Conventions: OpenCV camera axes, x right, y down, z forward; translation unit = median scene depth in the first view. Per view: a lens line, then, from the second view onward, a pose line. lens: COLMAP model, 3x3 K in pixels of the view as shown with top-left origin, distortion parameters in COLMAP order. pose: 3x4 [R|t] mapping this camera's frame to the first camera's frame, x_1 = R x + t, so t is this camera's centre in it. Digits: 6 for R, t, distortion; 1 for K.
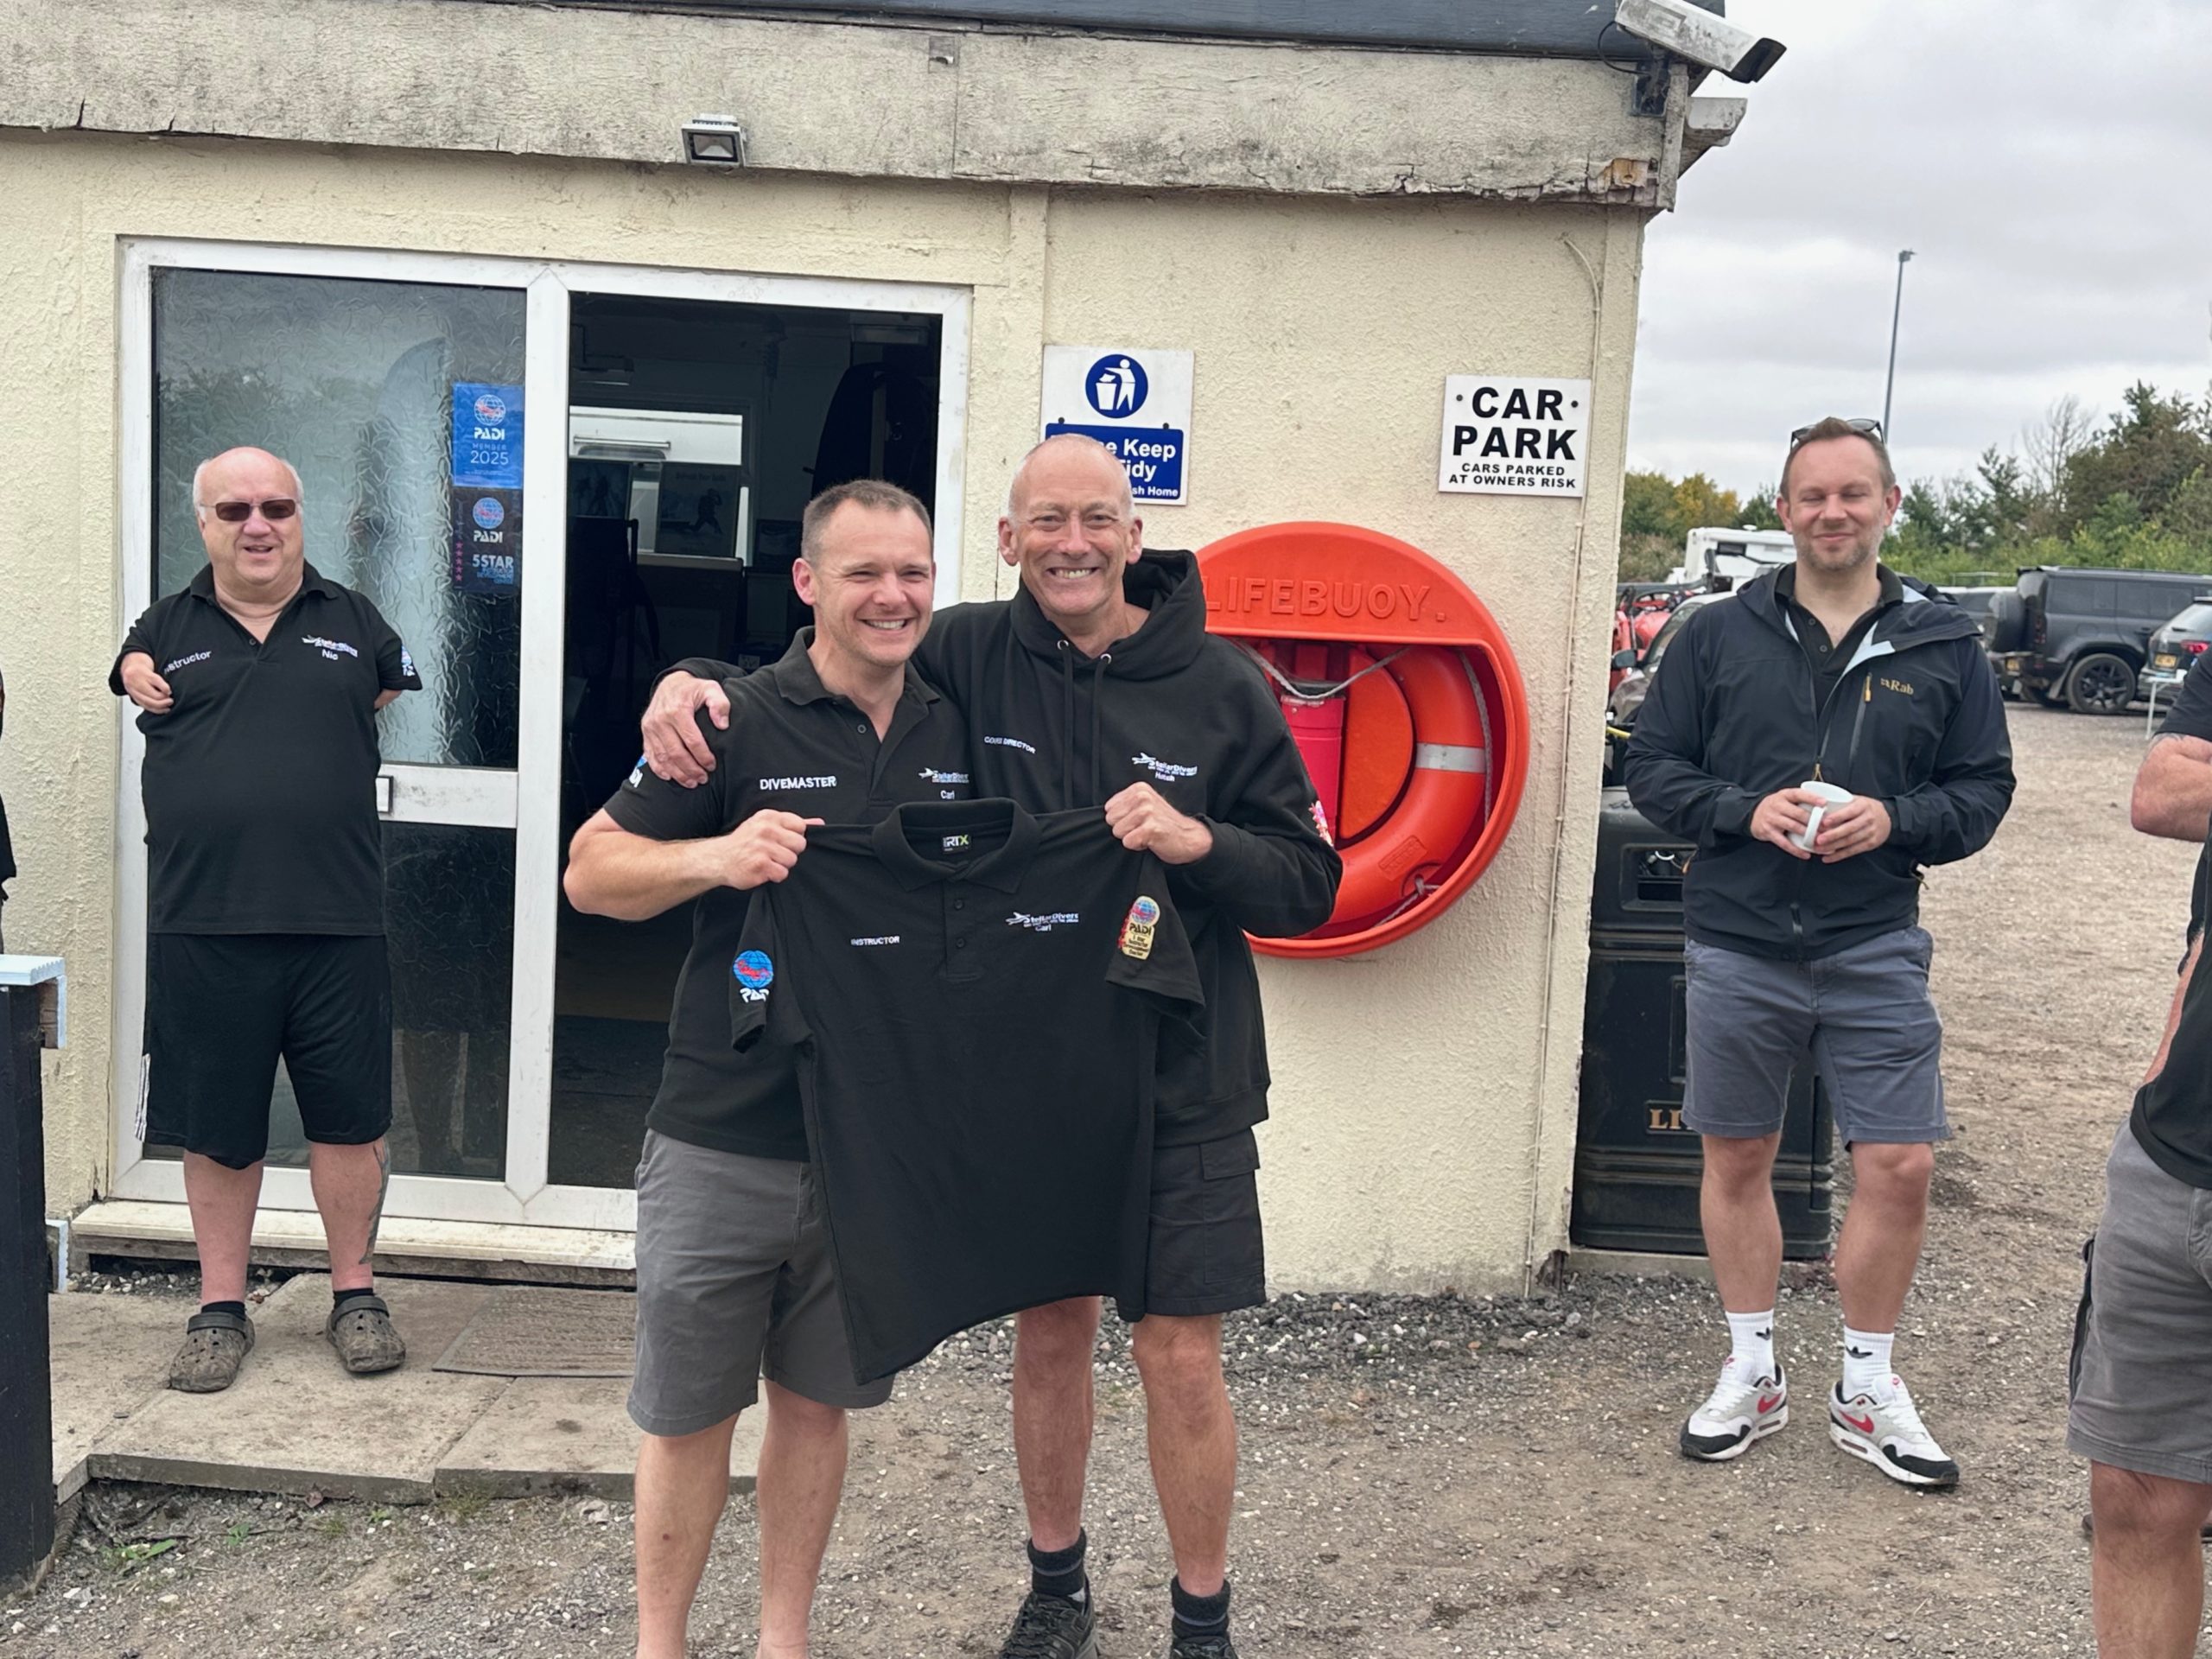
lens RADIAL K [[2442.7, 0, 1106.0], [0, 2442.7, 829.5], [0, 0, 1]] dist [0.163132, -0.018880]
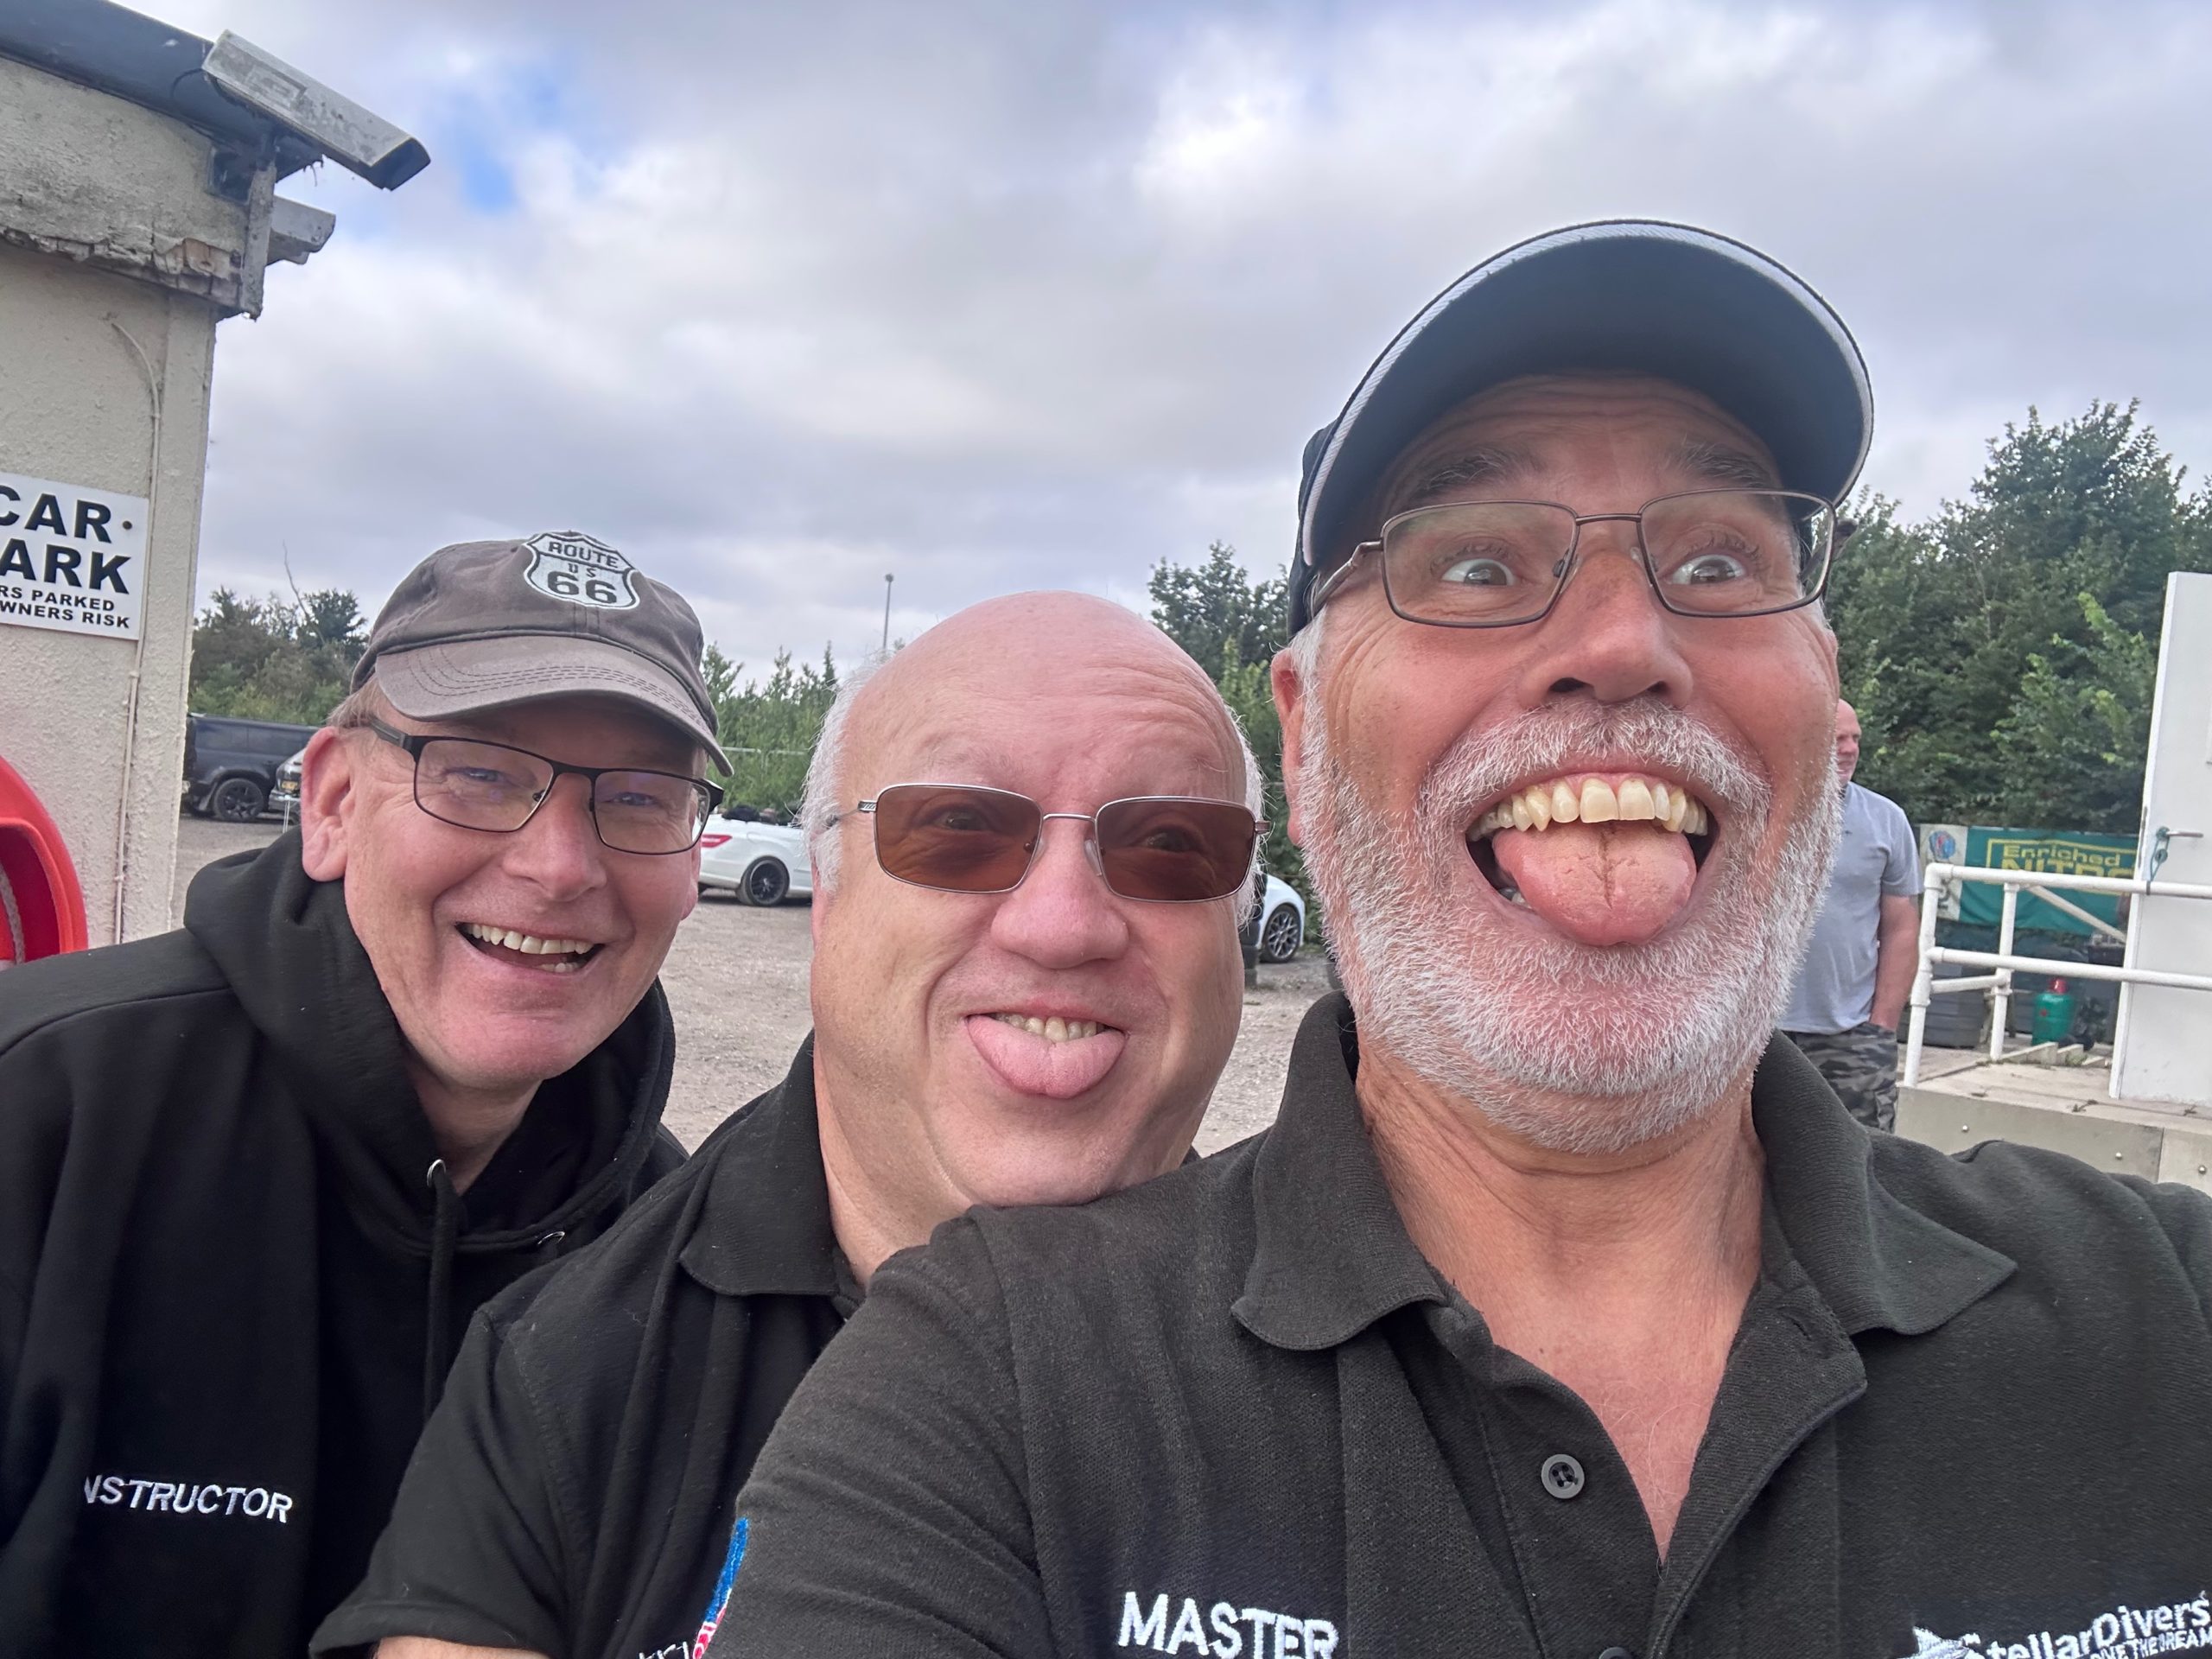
lens RADIAL K [[1645.5, 0, 1106.0], [0, 1645.5, 829.5], [0, 0, 1]] dist [0.050467, -0.058976]
pose [[0.640228, 0.001543, 0.768184, -0.022566], [0.027819, 0.999295, -0.025192, -0.050328], [-0.767681, 0.037499, 0.639734, 0.409637]]
